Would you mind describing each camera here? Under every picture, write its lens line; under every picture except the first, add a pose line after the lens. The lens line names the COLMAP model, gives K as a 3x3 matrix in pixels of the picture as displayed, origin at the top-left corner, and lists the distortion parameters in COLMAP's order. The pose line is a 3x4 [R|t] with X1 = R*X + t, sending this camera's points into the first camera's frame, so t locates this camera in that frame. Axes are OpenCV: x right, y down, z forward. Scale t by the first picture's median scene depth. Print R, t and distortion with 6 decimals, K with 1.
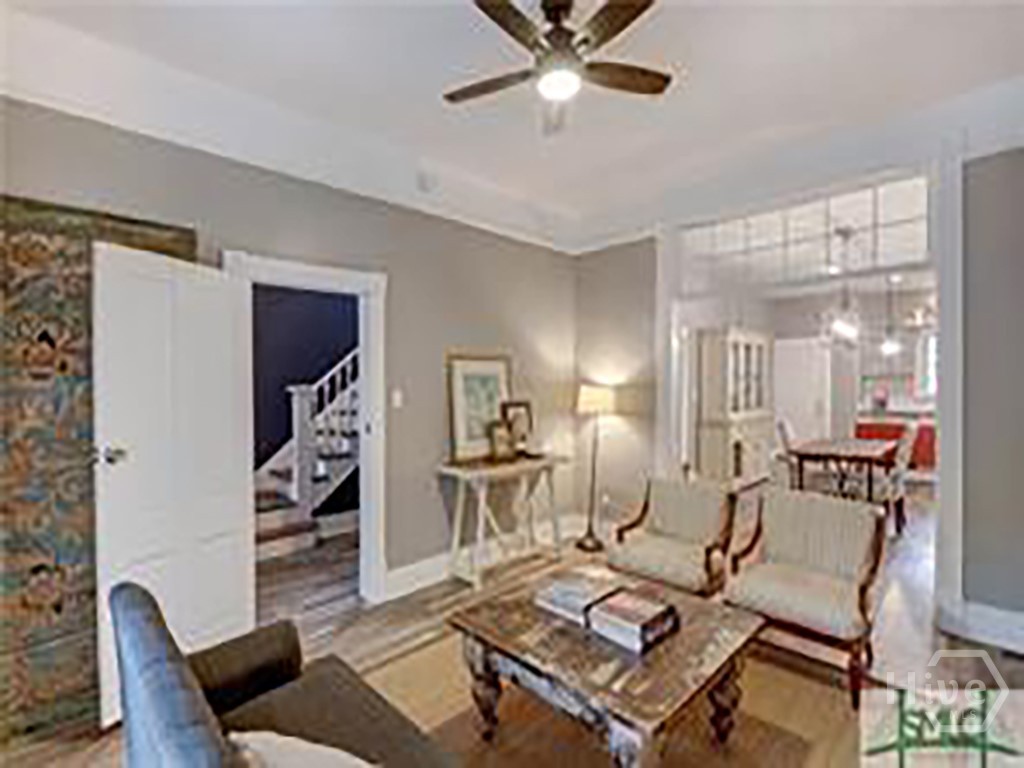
lens RADIAL K [[482.7, 0, 510.1], [0, 482.7, 388.4], [0, 0, 1]] dist [0.000150, 0.000096]
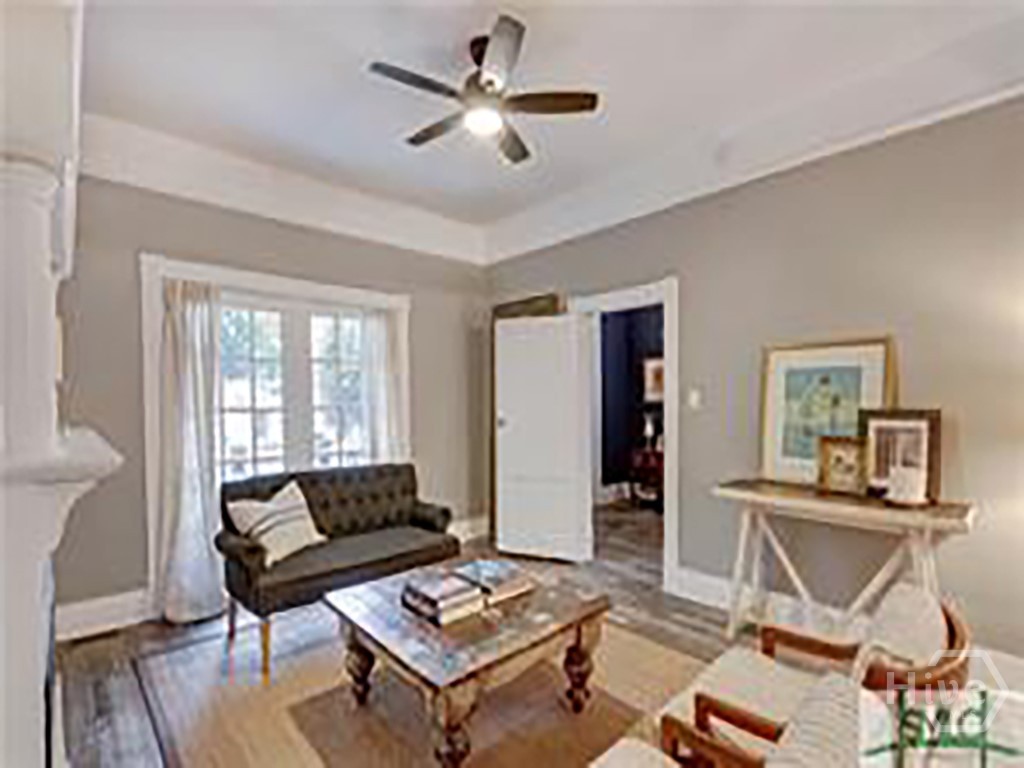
lens RADIAL K [[482.7, 0, 510.1], [0, 482.7, 388.4], [0, 0, 1]] dist [0.000150, 0.000096]
pose [[-0.016763, 0.002221, -0.999857, 0.778312], [0.010580, 0.999942, 0.002044, -0.005923], [0.999804, -0.010544, -0.016786, 0.667783]]
